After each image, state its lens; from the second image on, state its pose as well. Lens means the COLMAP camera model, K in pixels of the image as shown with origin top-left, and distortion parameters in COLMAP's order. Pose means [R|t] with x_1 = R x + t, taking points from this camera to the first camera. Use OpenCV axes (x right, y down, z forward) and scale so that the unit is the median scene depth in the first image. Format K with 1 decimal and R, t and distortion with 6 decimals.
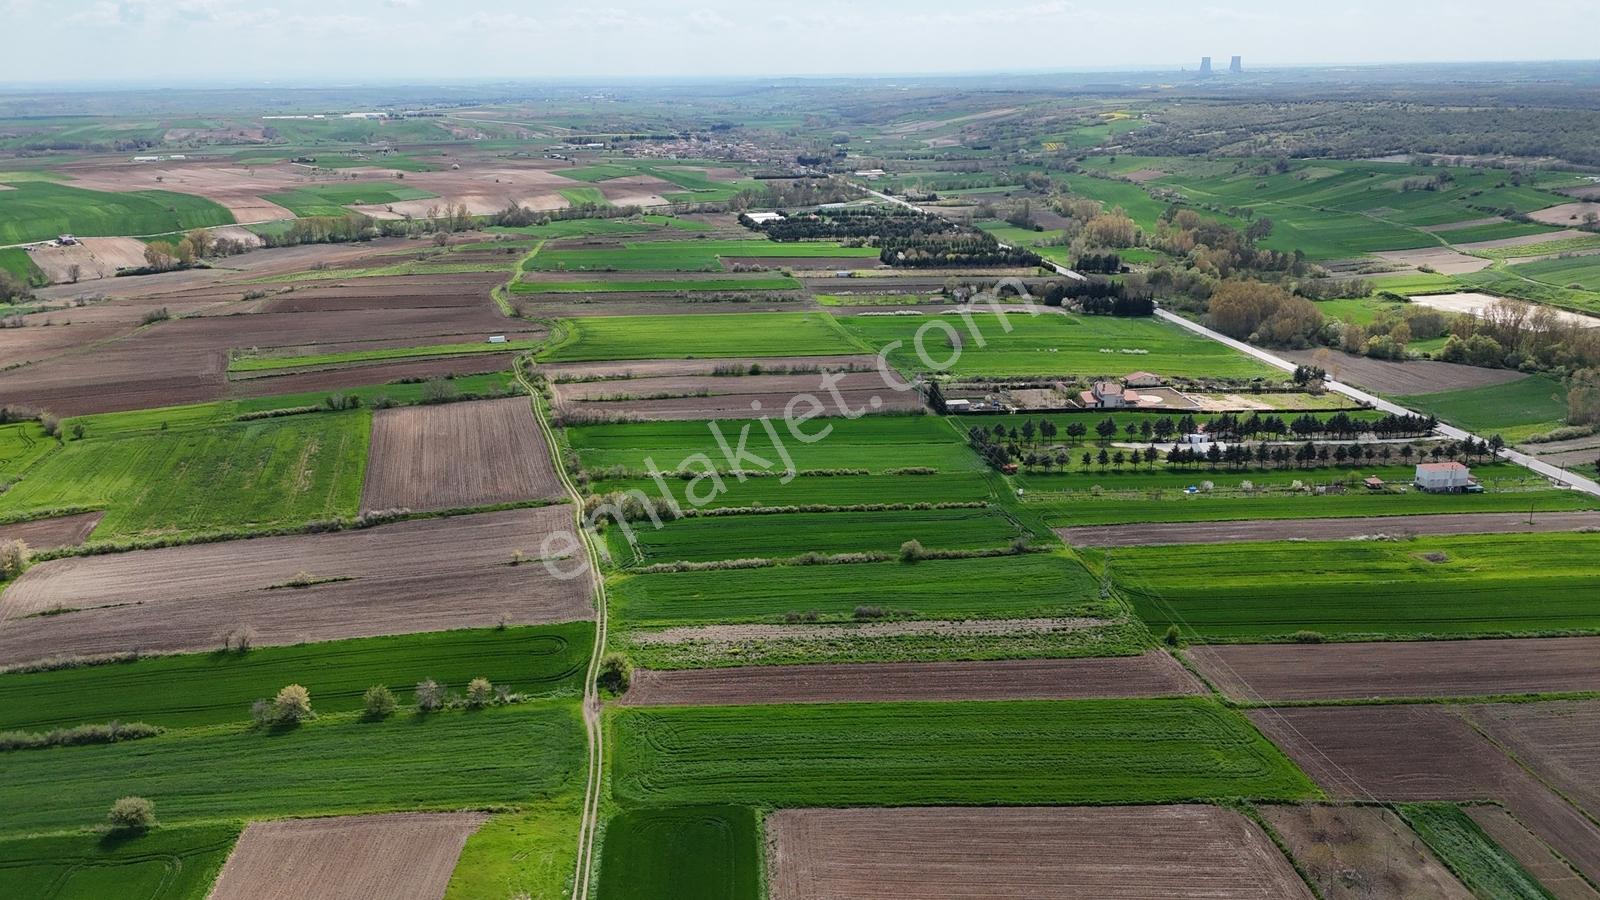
lens RADIAL K [[1173.0, 0, 800.0], [0, 1173.0, 450.0], [0, 0, 1]] dist [0.090244, -0.095525]
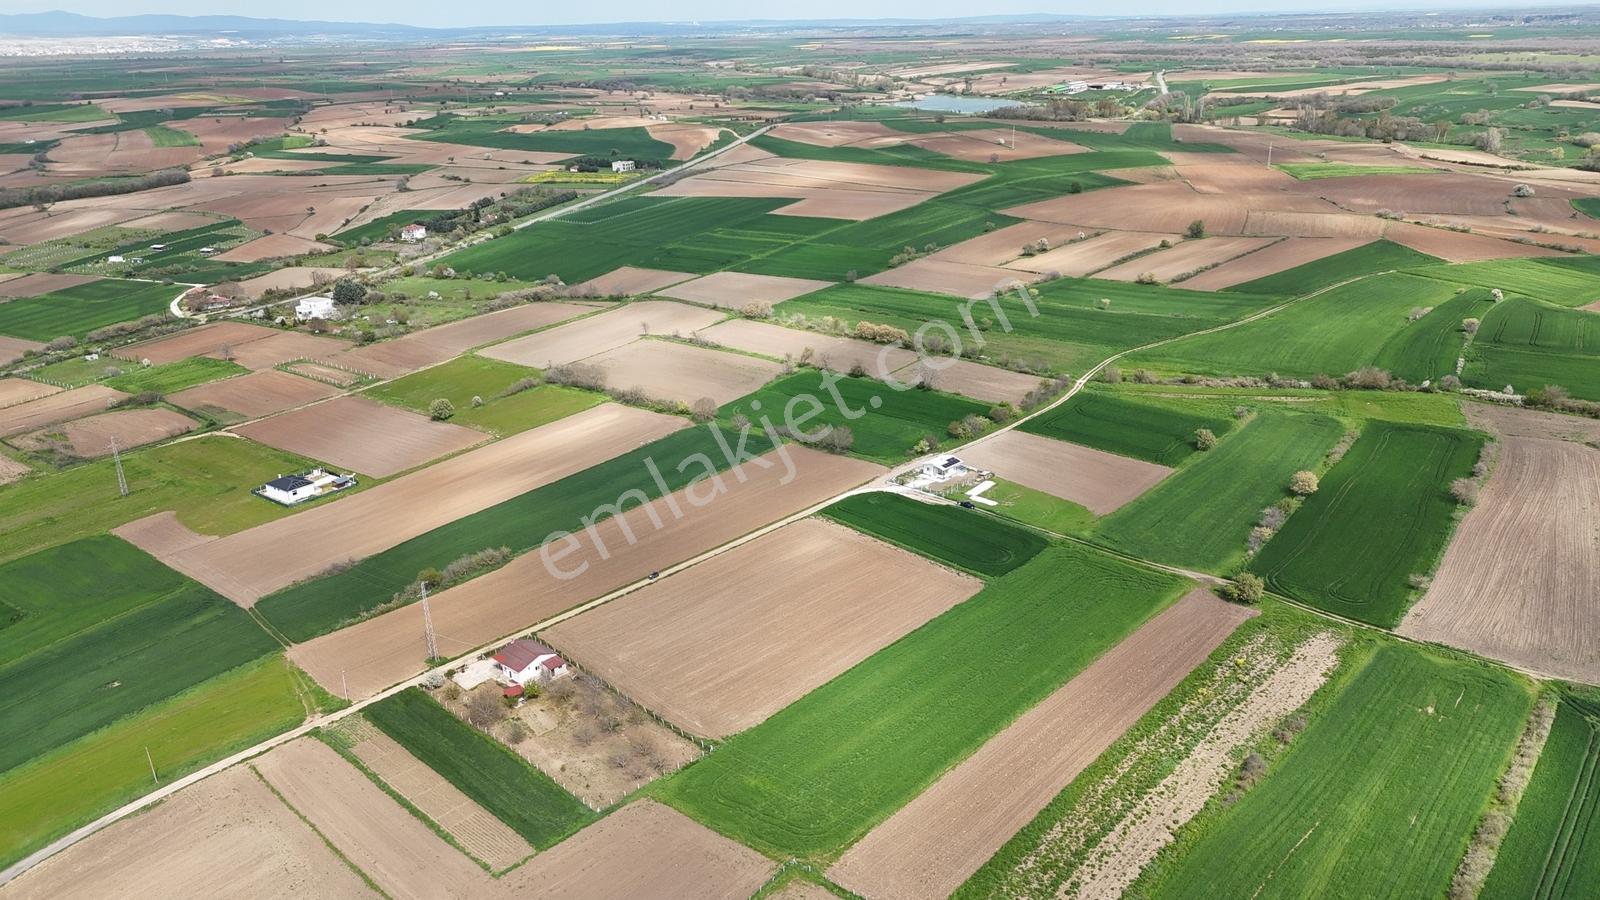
lens RADIAL K [[1173.0, 0, 800.0], [0, 1173.0, 450.0], [0, 0, 1]] dist [0.090244, -0.095525]
pose [[-0.757738, 0.255317, -0.600538, 0.553429], [-0.162236, 0.817680, 0.552339, -0.322558], [0.632070, 0.515957, -0.578166, 0.957972]]
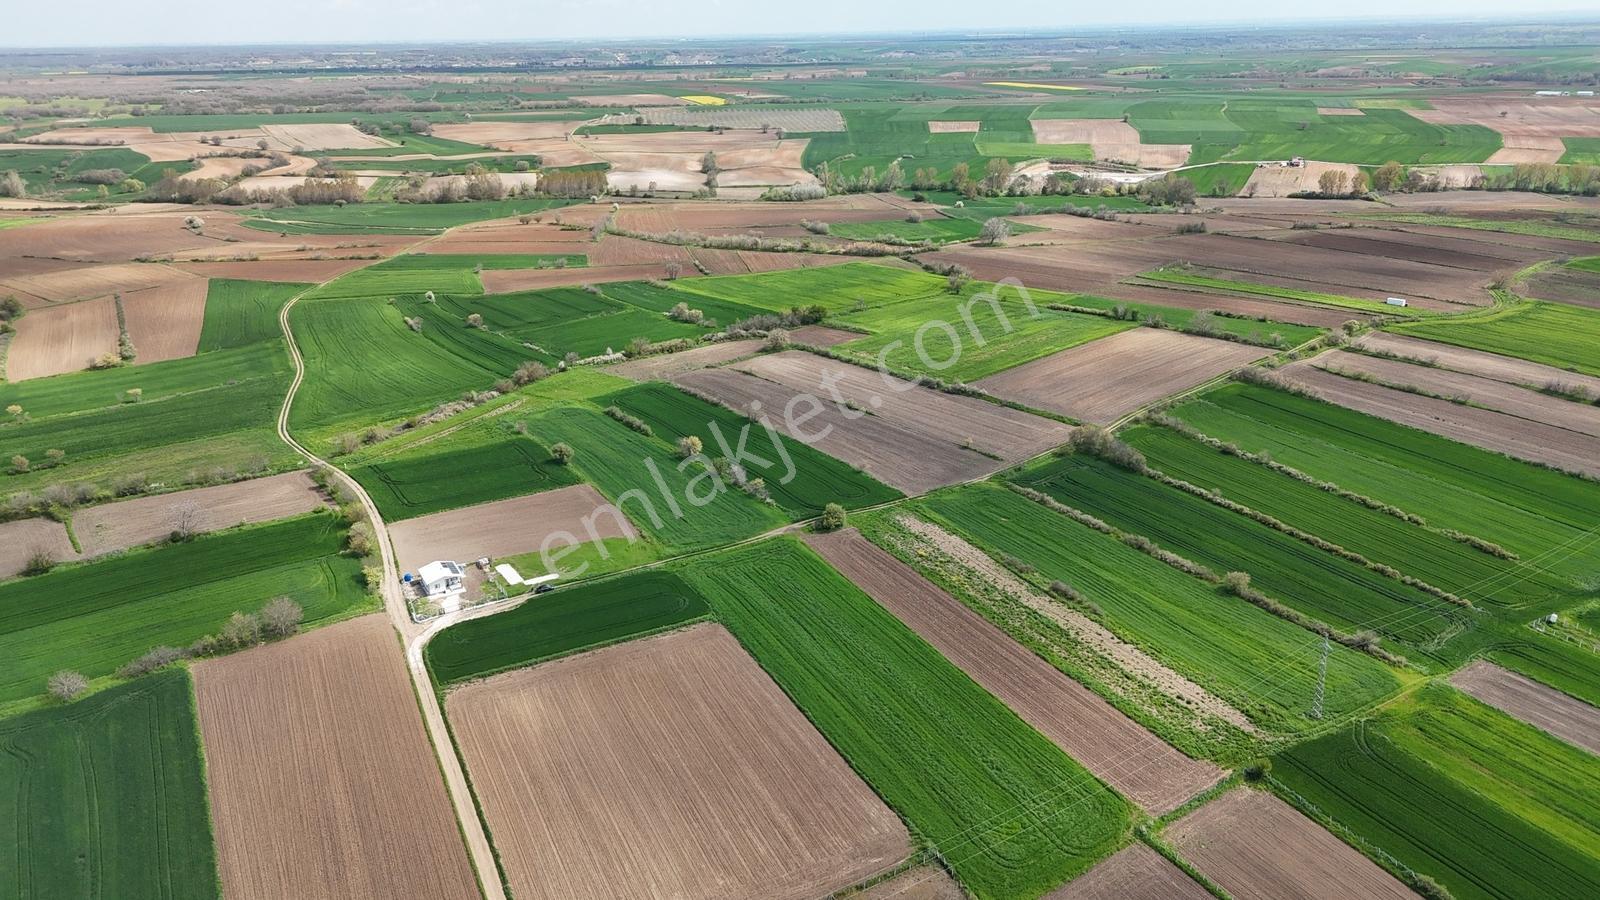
lens RADIAL K [[1173.0, 0, 800.0], [0, 1173.0, 450.0], [0, 0, 1]] dist [0.090244, -0.095525]
pose [[0.412287, 0.313955, -0.855249, 0.636709], [-0.266899, 0.939183, 0.216103, -0.102206], [0.871082, 0.139168, 0.471007, 0.280482]]
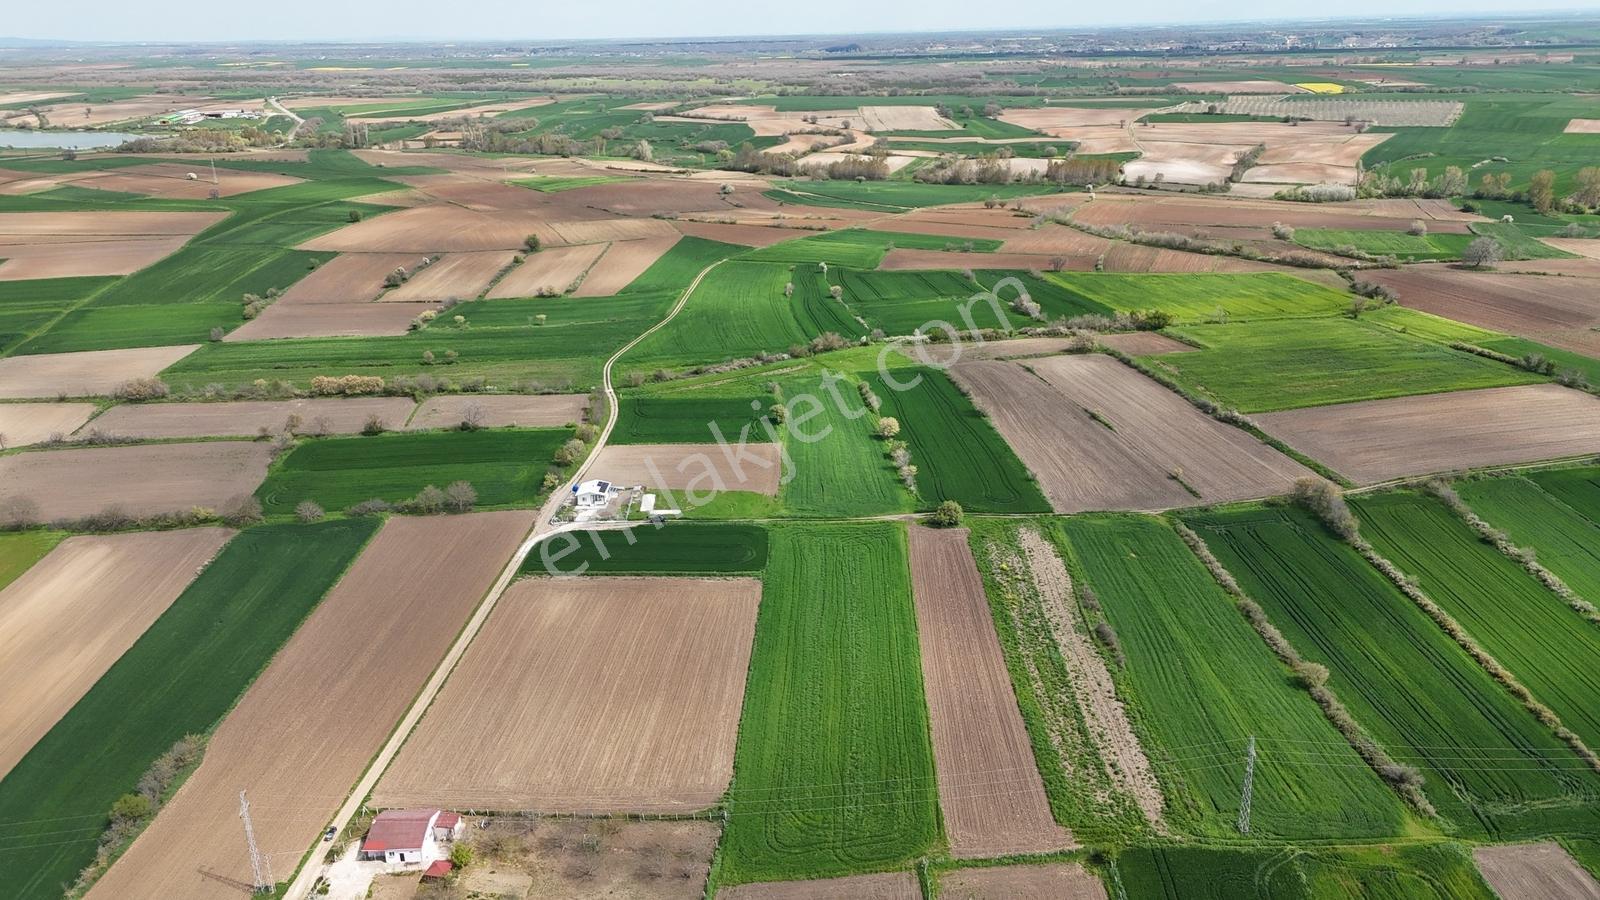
lens RADIAL K [[1173.0, 0, 800.0], [0, 1173.0, 450.0], [0, 0, 1]] dist [0.090244, -0.095525]
pose [[-0.110187, 0.352387, -0.929345, 0.727376], [-0.280598, 0.885973, 0.369211, -0.211724], [0.953480, 0.301455, 0.001256, 0.612070]]
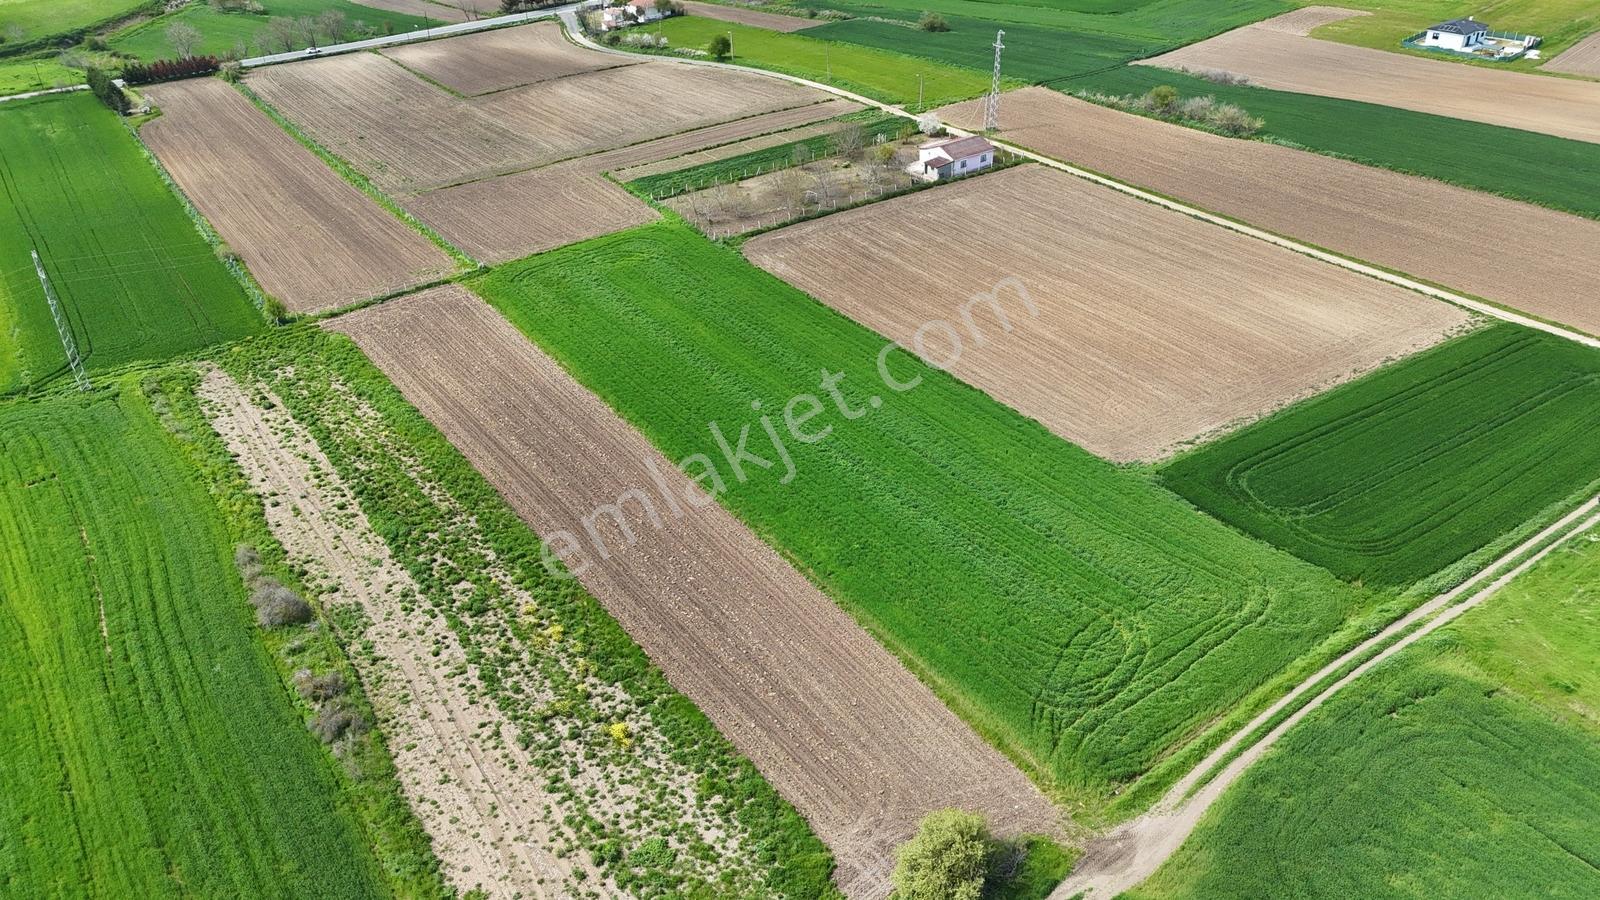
lens RADIAL K [[1173.0, 0, 800.0], [0, 1173.0, 450.0], [0, 0, 1]] dist [0.090244, -0.095525]
pose [[-0.478560, -0.437390, 0.761361, -0.235028], [0.298042, 0.734703, 0.609412, -0.061486], [-0.825925, 0.518558, -0.221239, 0.770656]]
